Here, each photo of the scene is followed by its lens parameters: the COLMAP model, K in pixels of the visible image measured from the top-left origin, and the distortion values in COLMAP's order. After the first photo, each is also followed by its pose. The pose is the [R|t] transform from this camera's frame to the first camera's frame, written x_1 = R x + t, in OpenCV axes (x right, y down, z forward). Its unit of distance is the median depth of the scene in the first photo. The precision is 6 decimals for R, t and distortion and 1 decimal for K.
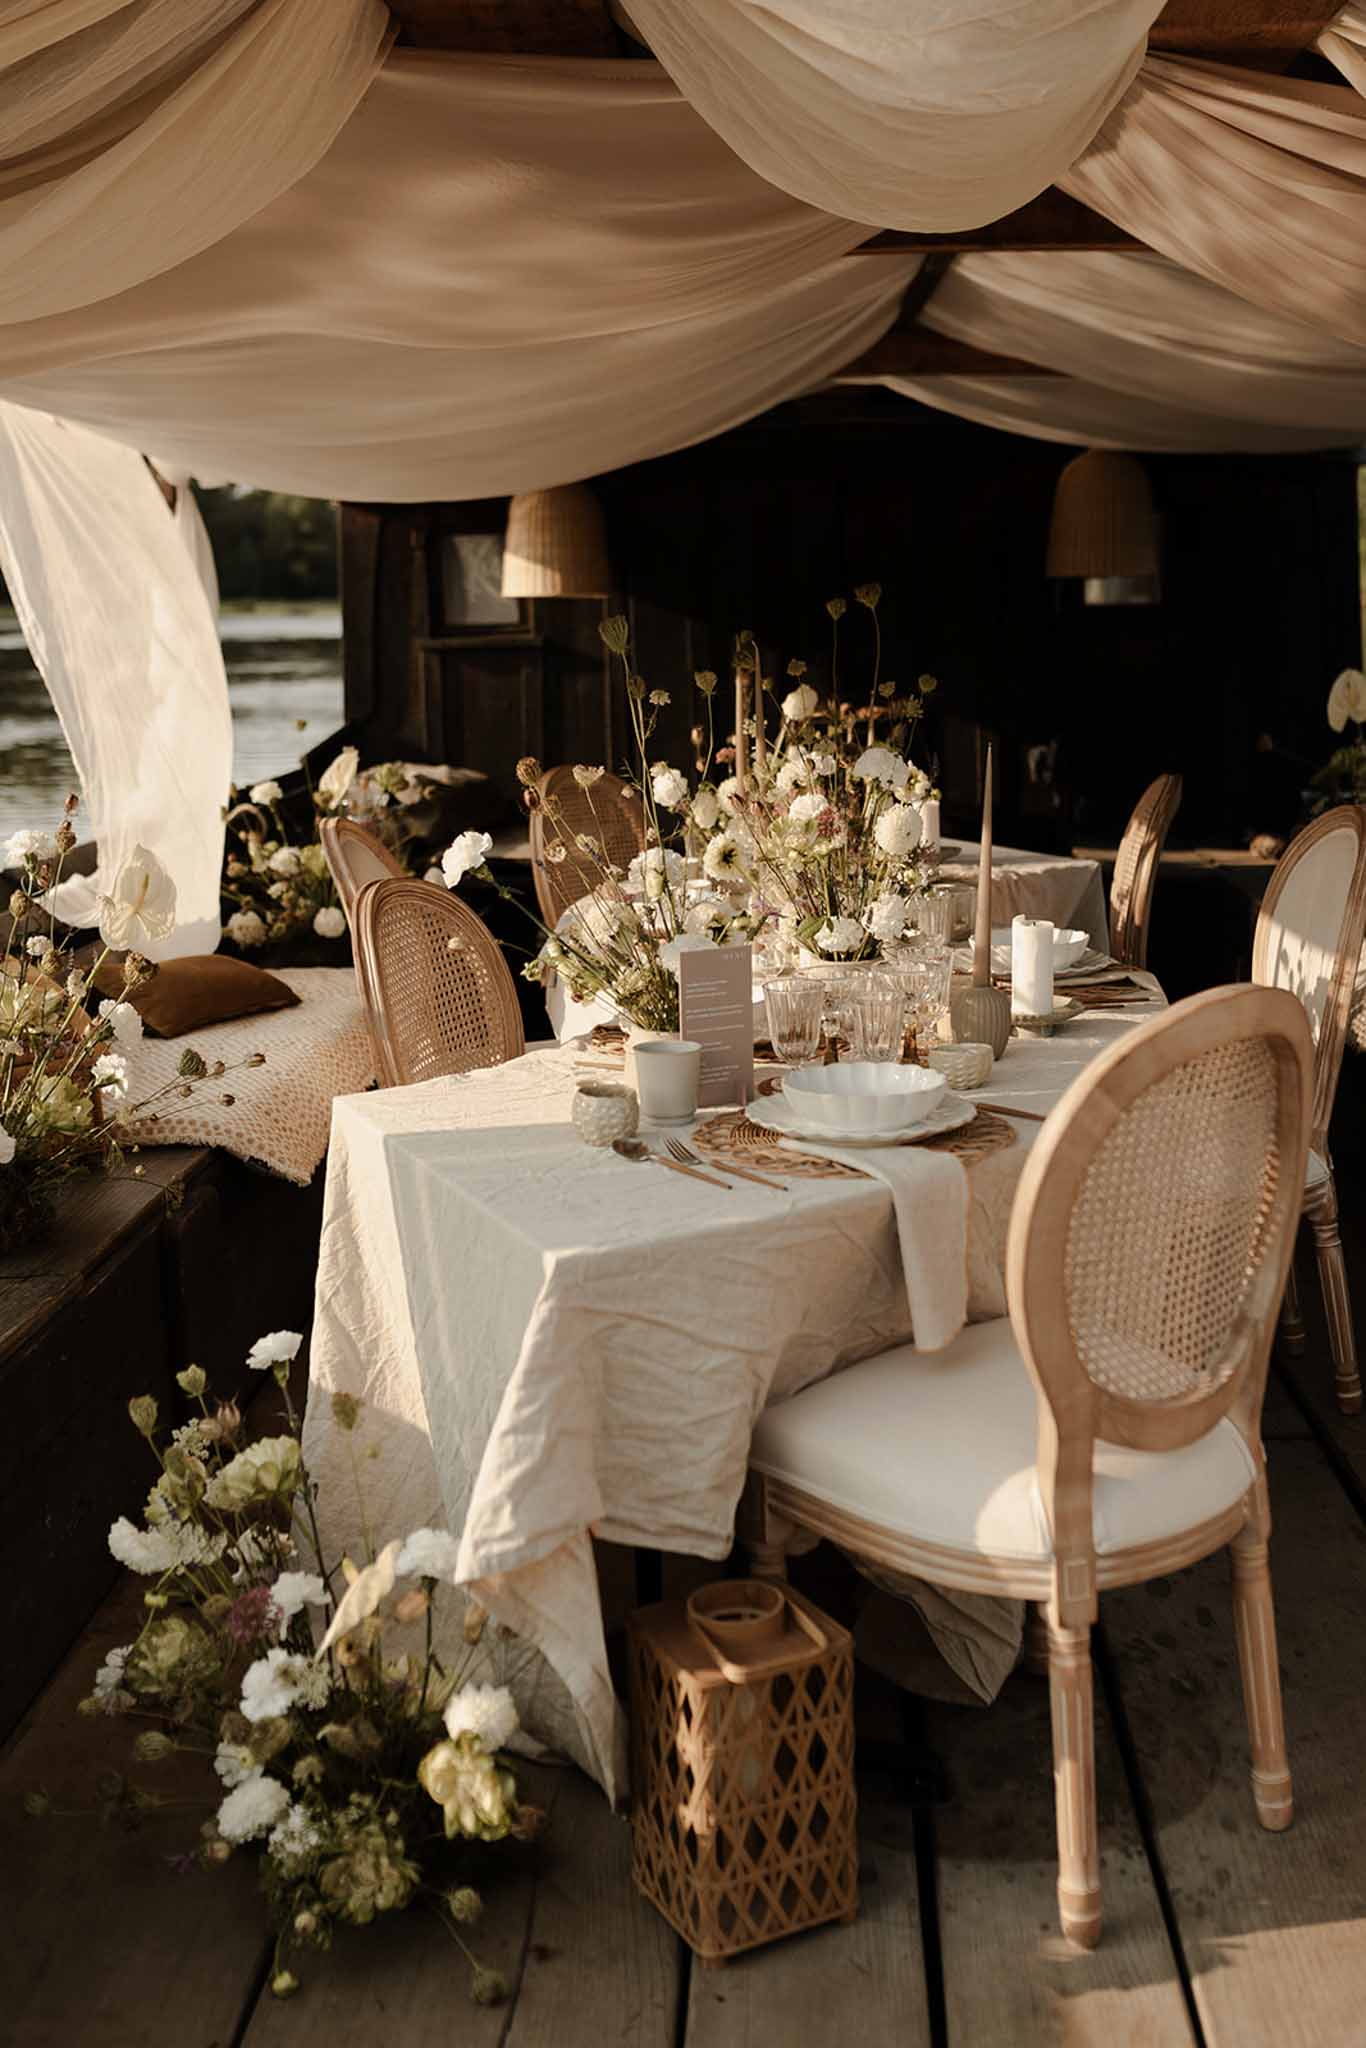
lens RADIAL K [[2111.9, 0, 683.0], [0, 2111.9, 1024.0], [0, 0, 1]] dist [0.002567, -0.019010]
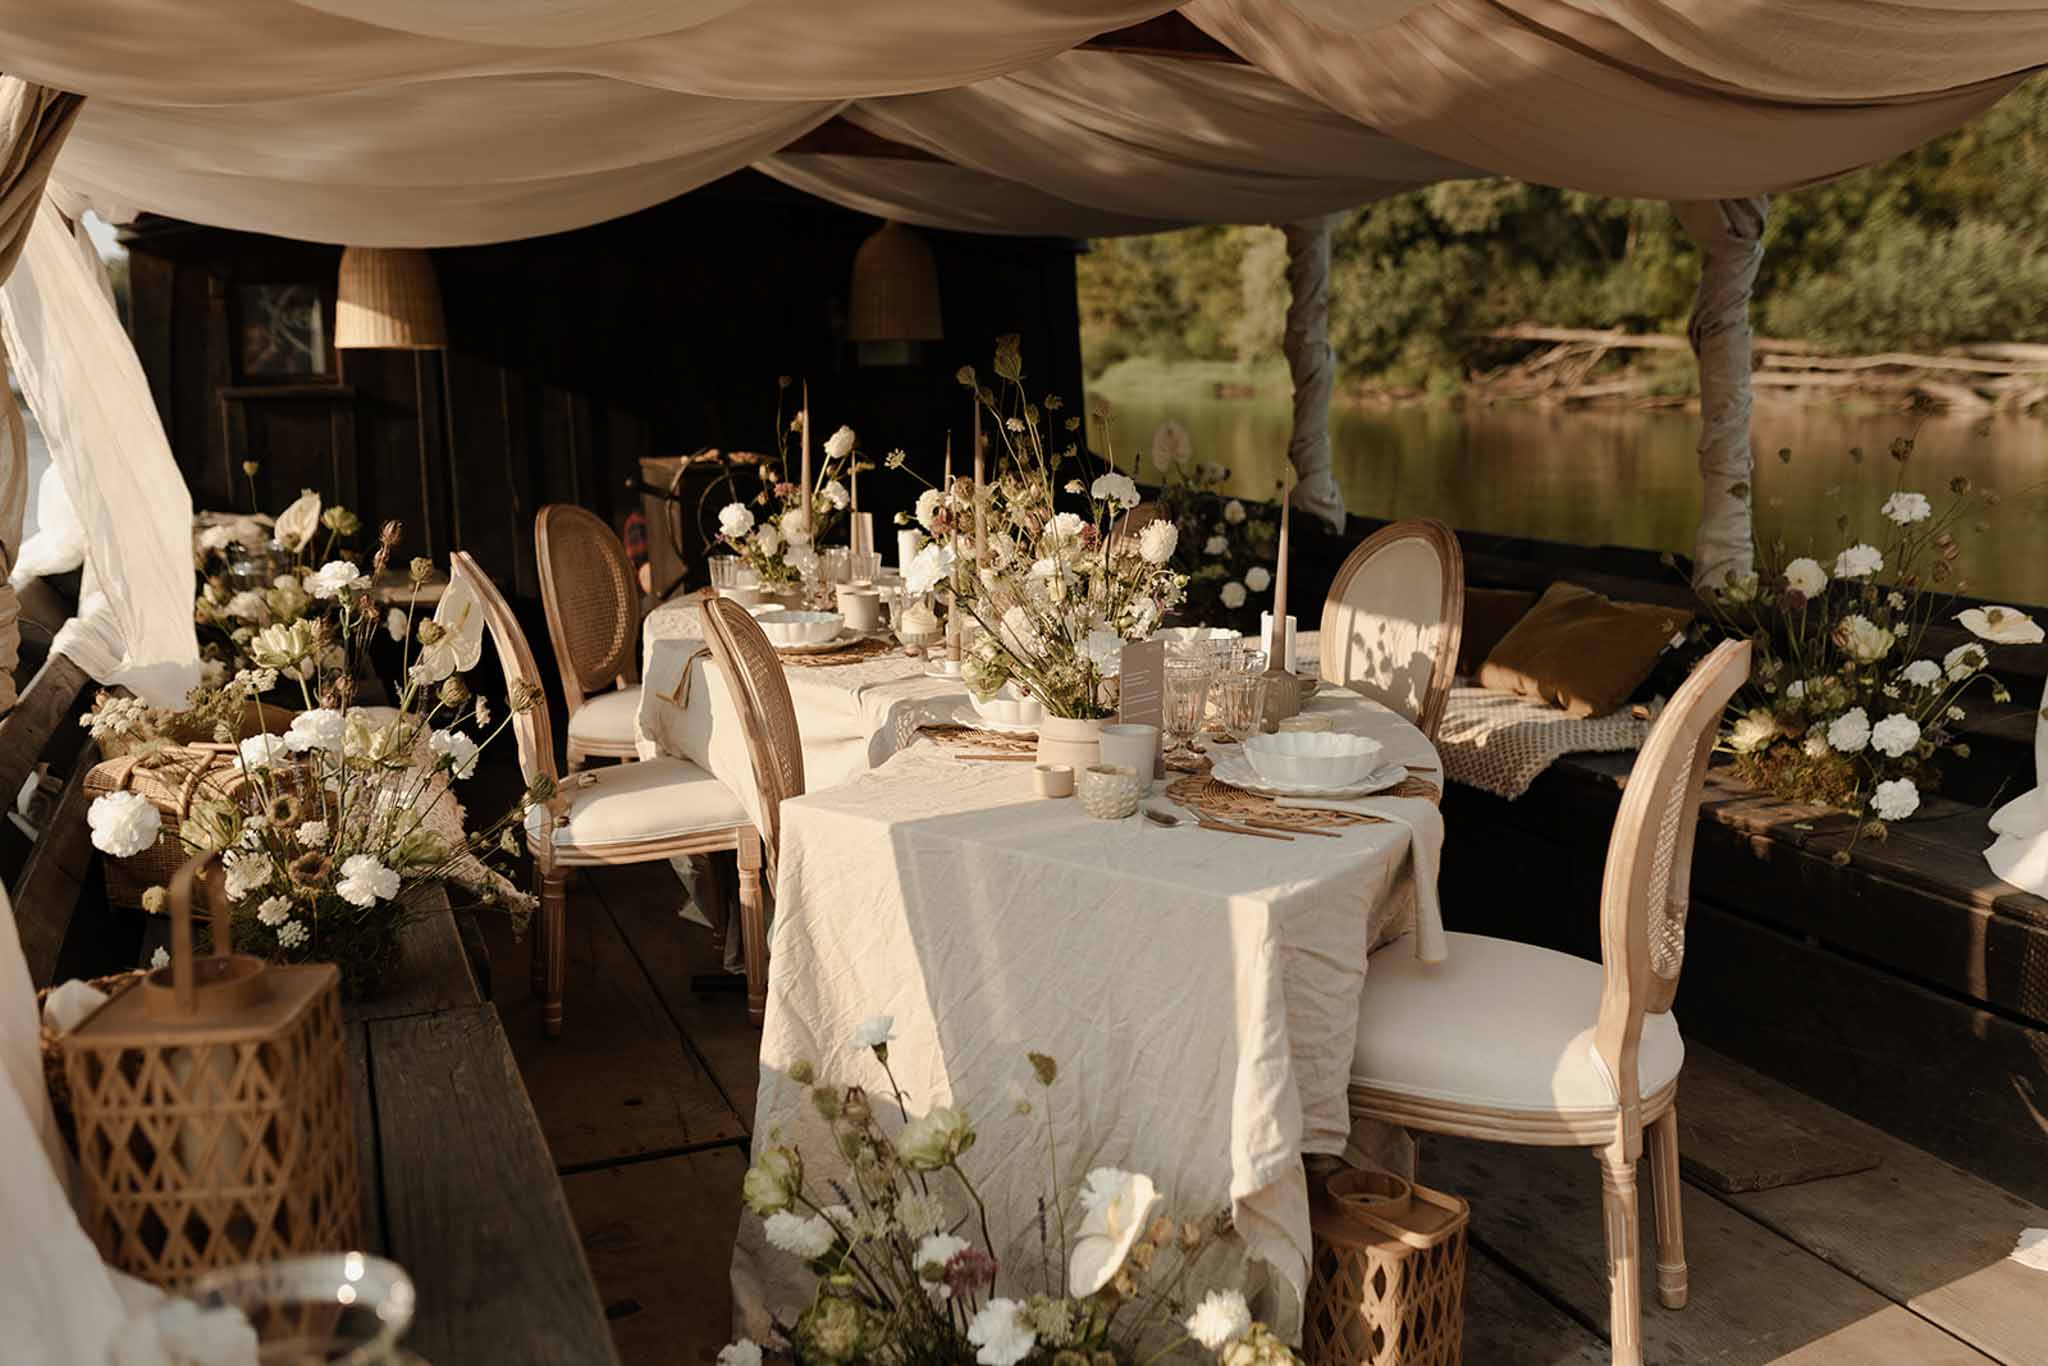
lens RADIAL K [[1910.1, 0, 1021.5], [0, 1910.1, 722.2], [0, 0, 1]] dist [-0.004388, -0.006185]
pose [[0.915628, -0.058380, 0.397766, -0.529698], [0.064437, 0.997920, -0.001864, 0.005560], [-0.396830, 0.027338, 0.917485, 0.092472]]
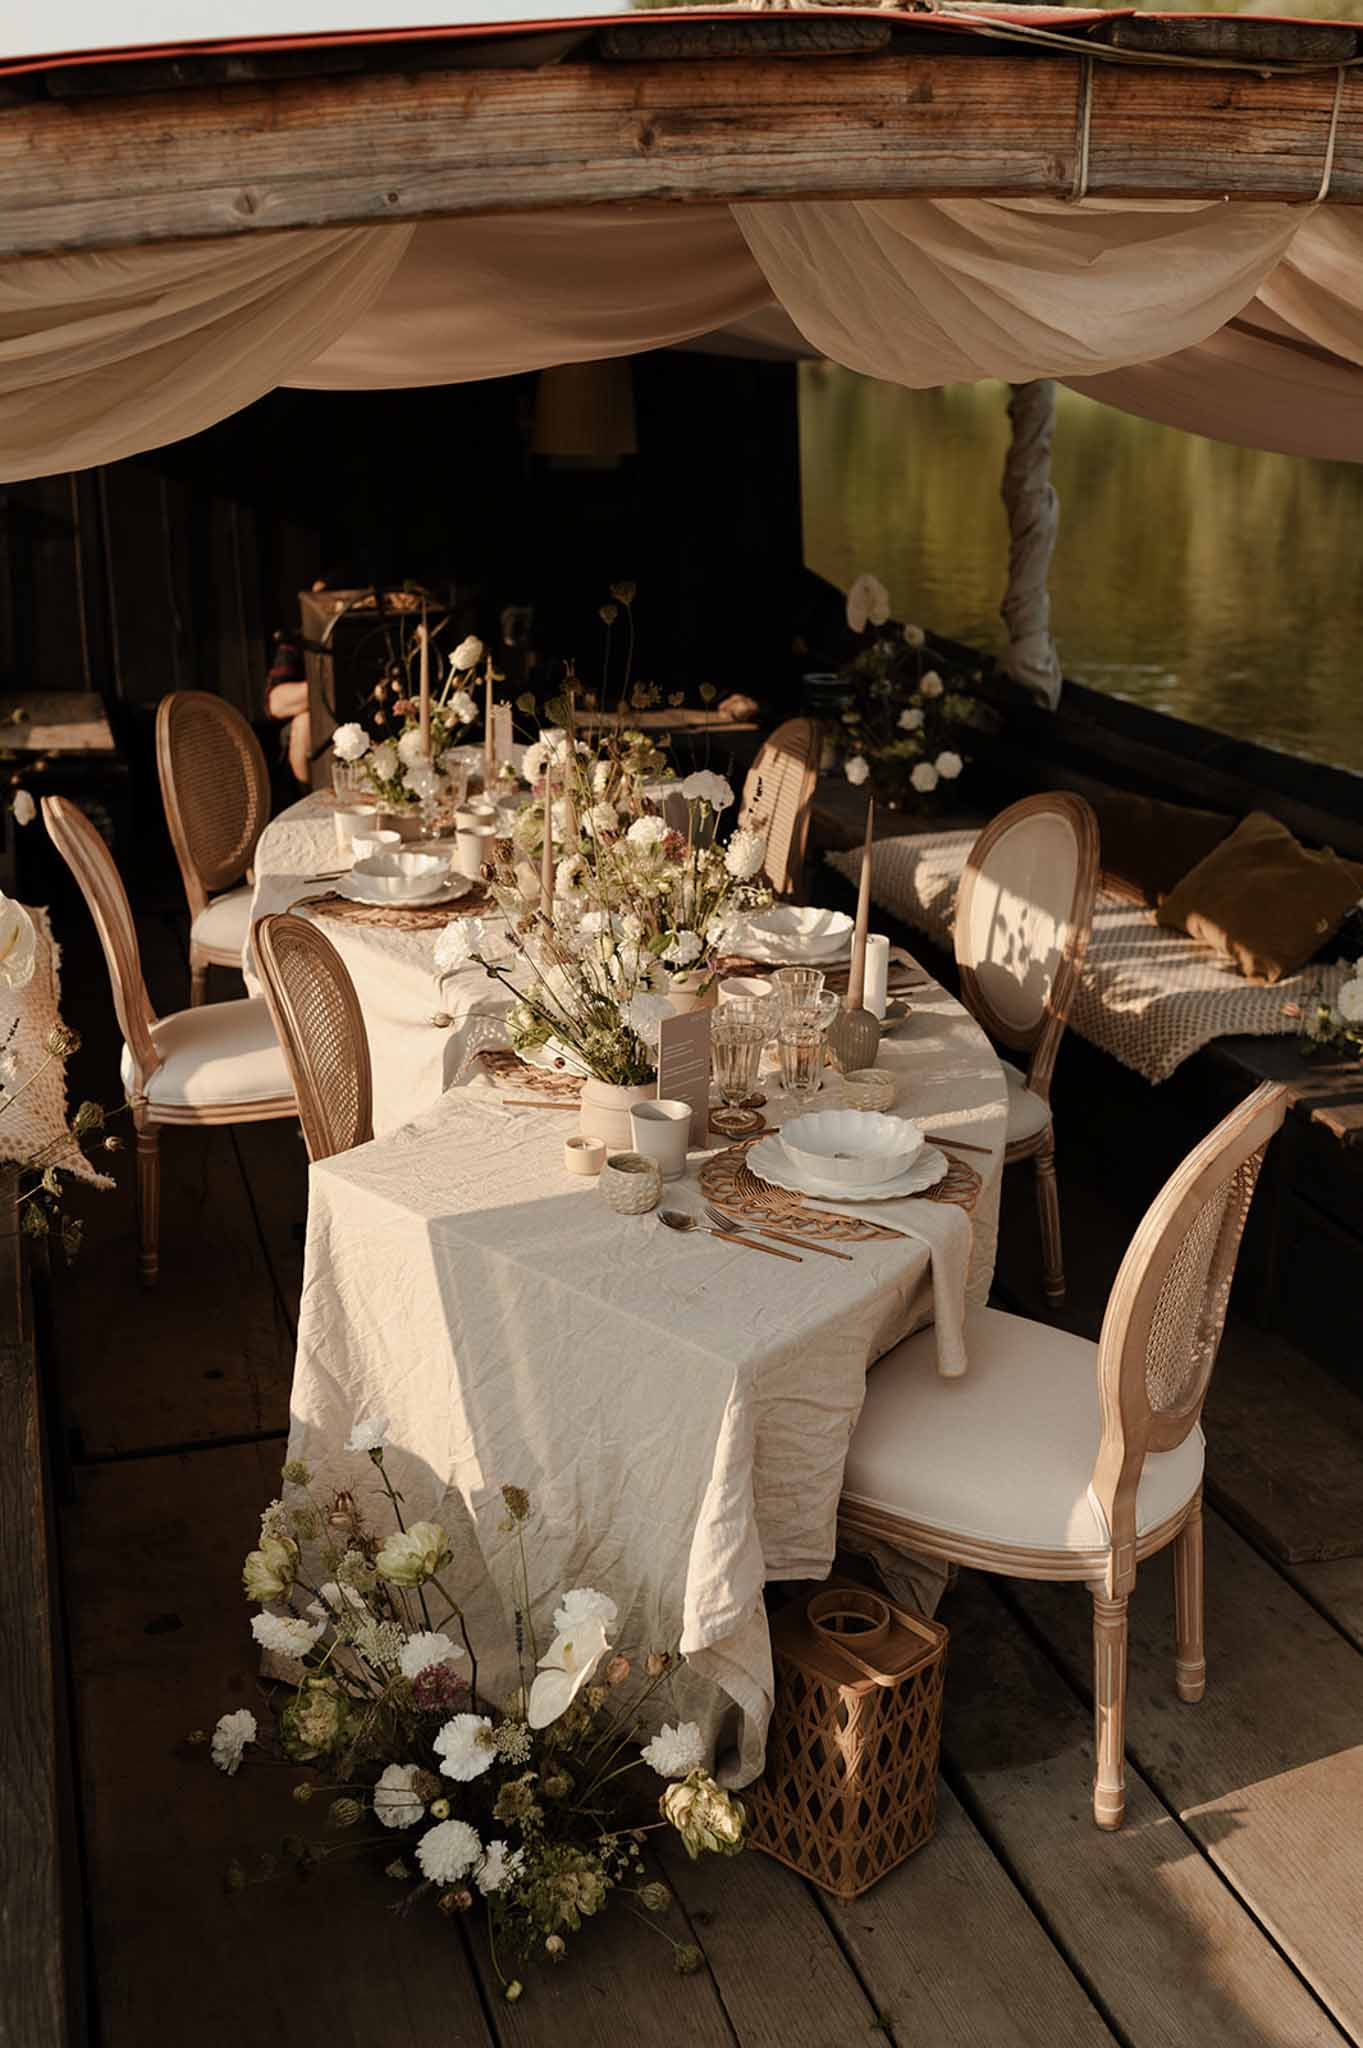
lens RADIAL K [[2088.2, 0, 604.9], [0, 2088.2, 1085.6], [0, 0, 1]] dist [-0.054249, -0.000733]
pose [[0.949372, -0.079233, 0.303997, -0.413273], [0.033925, 0.987871, 0.151529, -0.189944], [-0.312316, -0.133544, 0.940545, -0.013391]]
